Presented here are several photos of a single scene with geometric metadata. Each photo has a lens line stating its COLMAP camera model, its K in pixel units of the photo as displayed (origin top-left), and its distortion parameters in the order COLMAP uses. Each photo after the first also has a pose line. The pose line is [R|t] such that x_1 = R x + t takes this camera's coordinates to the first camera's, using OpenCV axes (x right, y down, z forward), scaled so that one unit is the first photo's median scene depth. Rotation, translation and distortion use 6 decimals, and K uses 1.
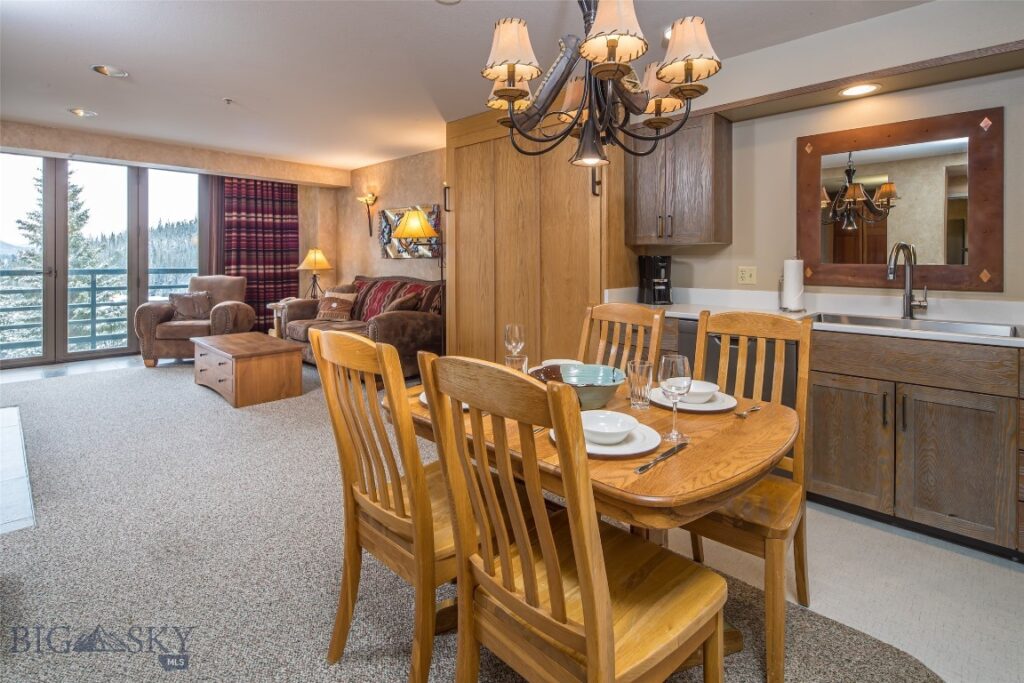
lens RADIAL K [[497.2, 0, 512.3], [0, 497.2, 273.9], [0, 0, 1]] dist [0.000441, 0.000508]
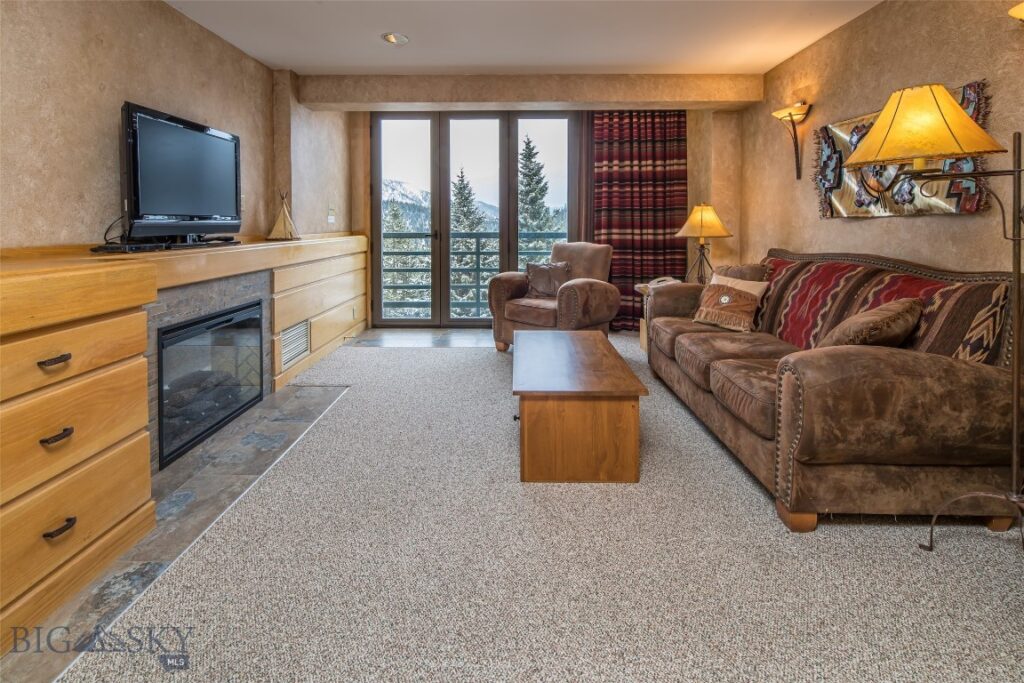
lens RADIAL K [[493.2, 0, 510.2], [0, 493.2, 228.6], [0, 0, 1]] dist [-0.000618, -0.000225]
pose [[0.680550, 0.005743, -0.732679, -0.098572], [-0.018840, 0.999776, -0.009664, -0.008506], [0.732460, 0.020380, 0.680505, 0.385663]]
